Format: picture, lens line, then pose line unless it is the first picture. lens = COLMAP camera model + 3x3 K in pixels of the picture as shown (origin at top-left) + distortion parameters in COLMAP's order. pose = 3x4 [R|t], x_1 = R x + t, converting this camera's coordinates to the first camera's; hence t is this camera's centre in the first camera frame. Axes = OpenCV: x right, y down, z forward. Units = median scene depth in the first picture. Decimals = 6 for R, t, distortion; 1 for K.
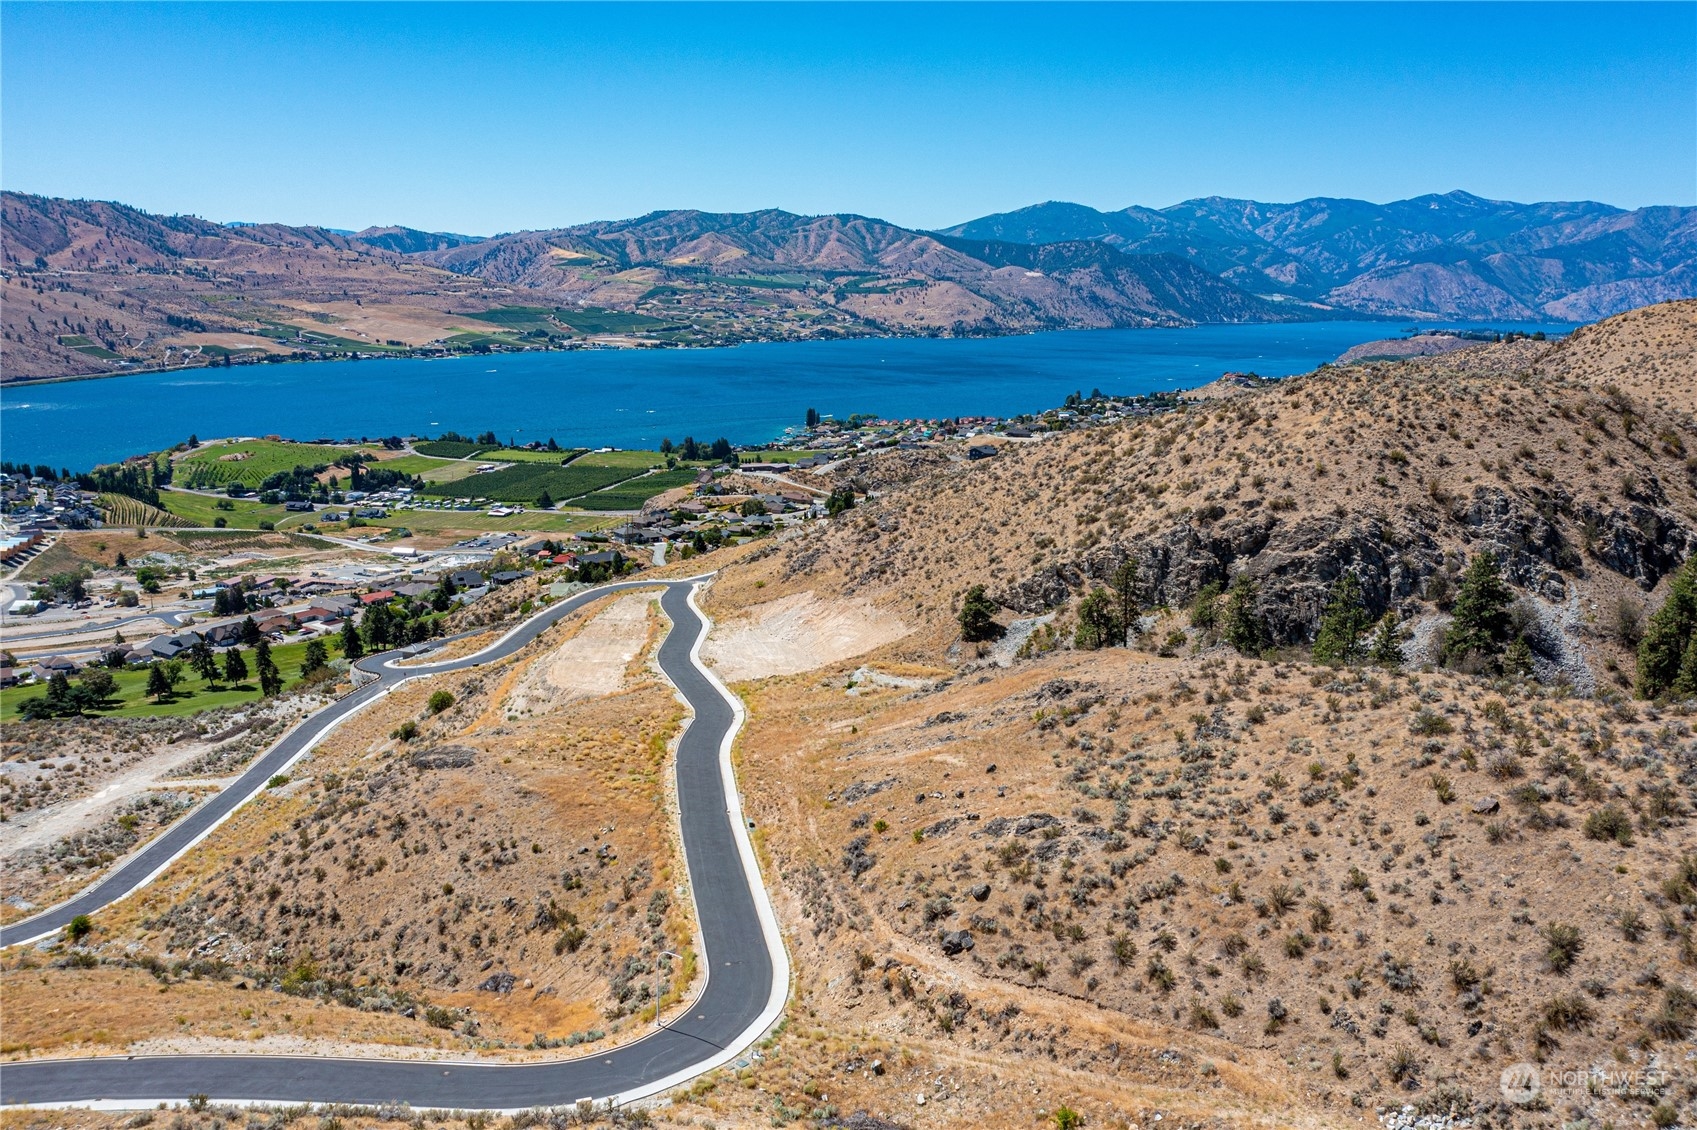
lens RADIAL K [[1391.2, 0, 829.3], [0, 1391.2, 574.2], [0, 0, 1]] dist [-0.018762, 0.016361]
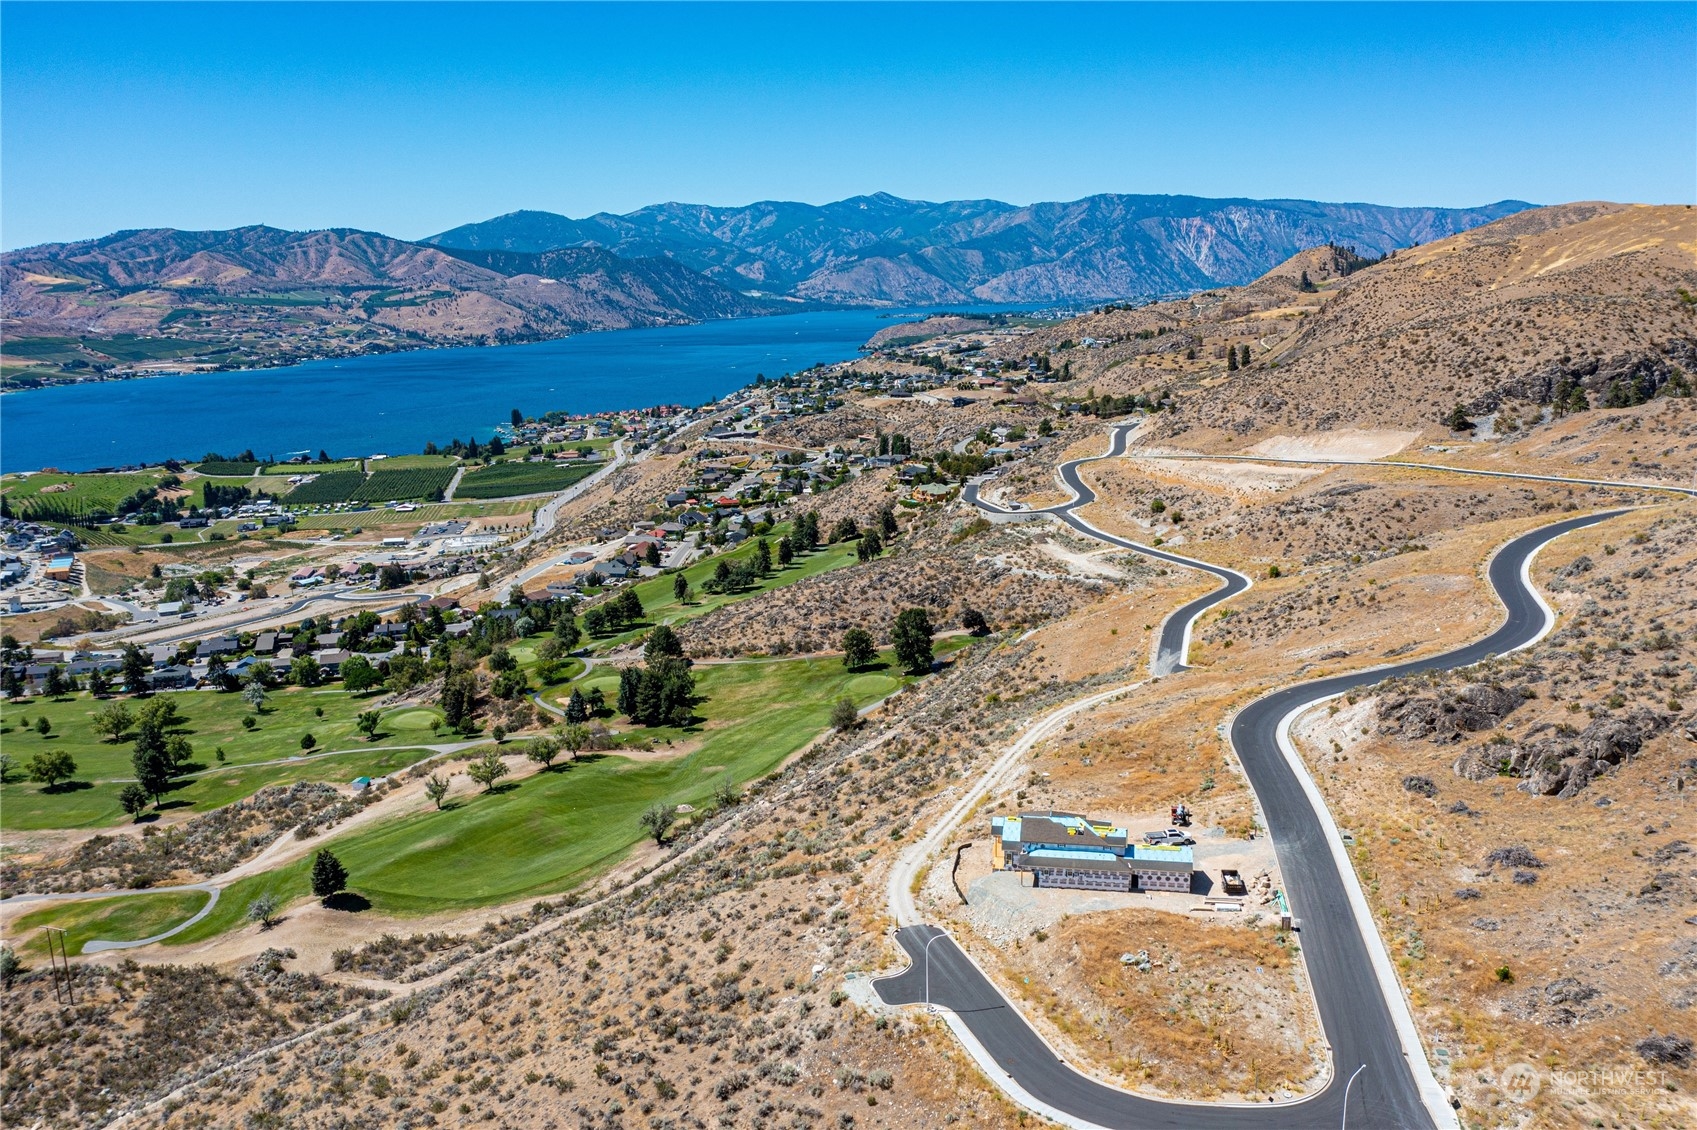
lens RADIAL K [[1337.2, 0, 829.9], [0, 1337.2, 620.6], [0, 0, 1]] dist [-0.013978, -0.005155]
pose [[0.923496, -0.130493, 0.360732, -0.092554], [0.116952, 0.991370, 0.059220, 0.006082], [-0.365347, -0.012501, 0.930788, -0.032791]]
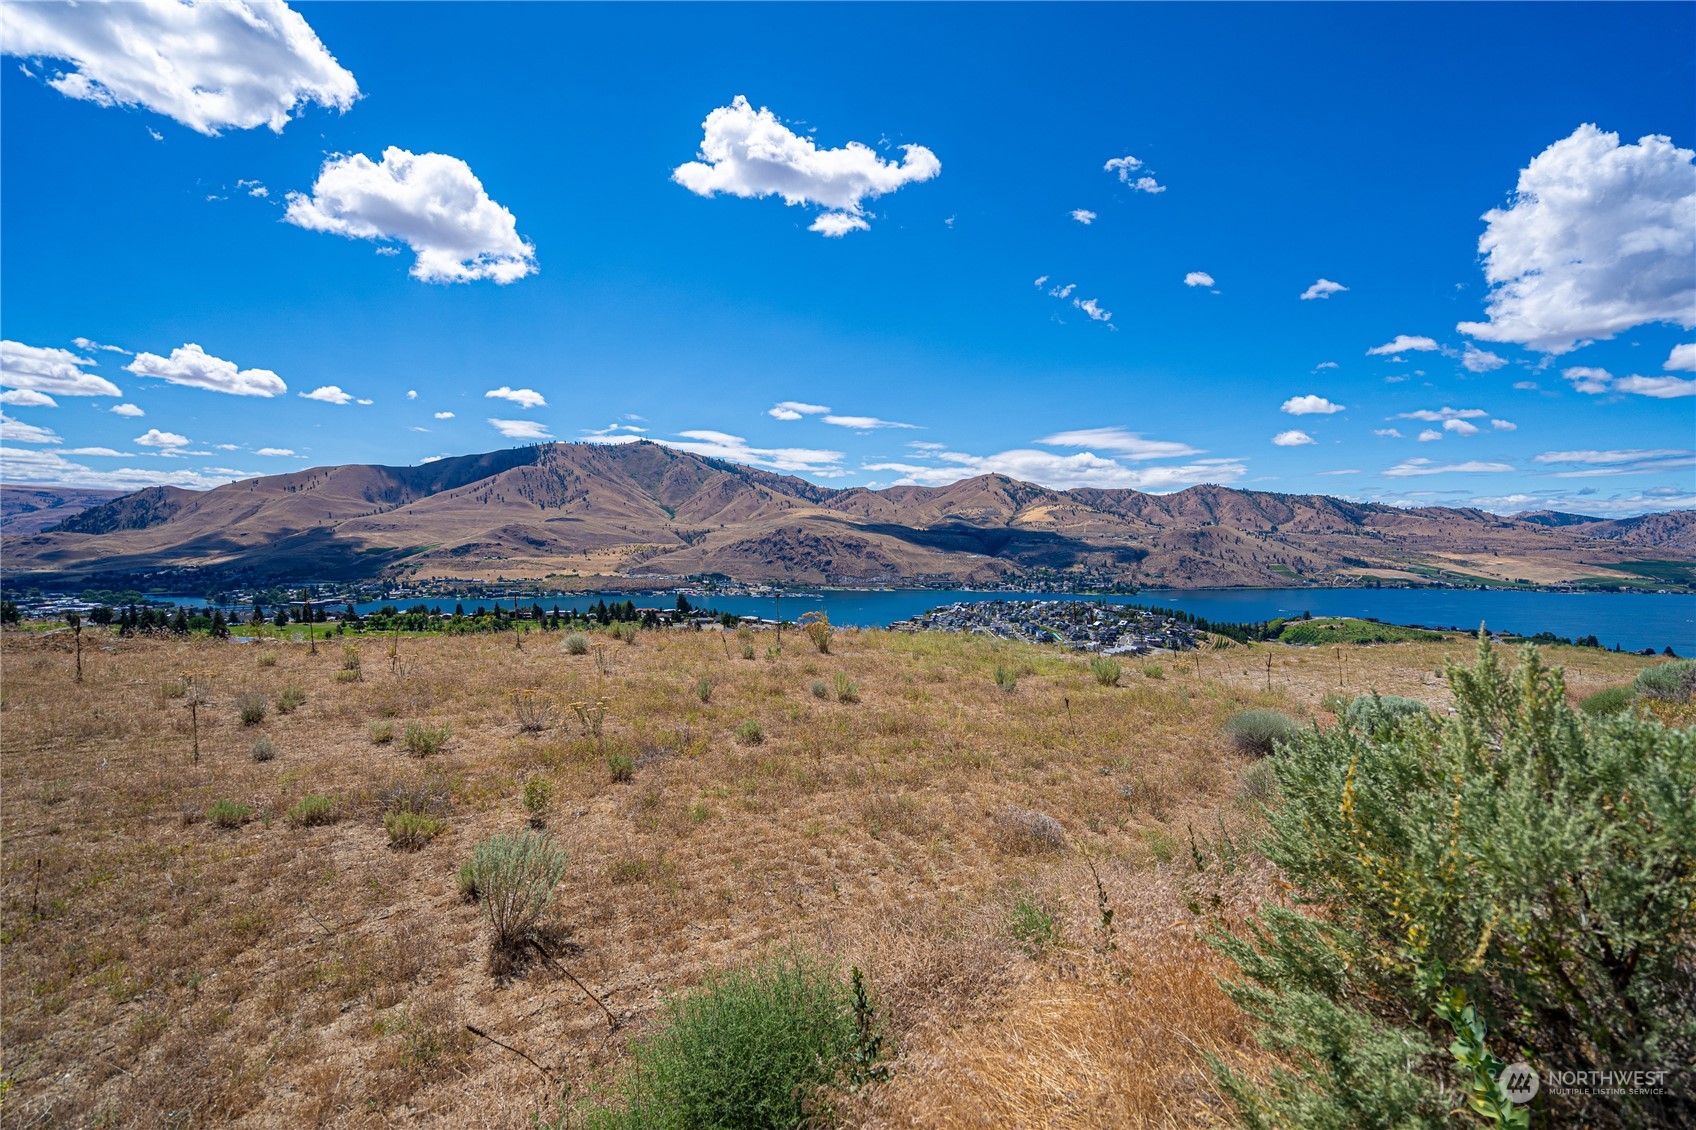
lens RADIAL K [[769.1, 0, 851.9], [0, 769.1, 560.7], [0, 0, 1]] dist [-0.005324, 0.003306]
pose [[0.512500, 0.019934, -0.858456, -0.007544], [-0.188080, 0.978061, -0.089573, 0.002813], [0.837836, 0.207364, 0.505005, 0.070935]]
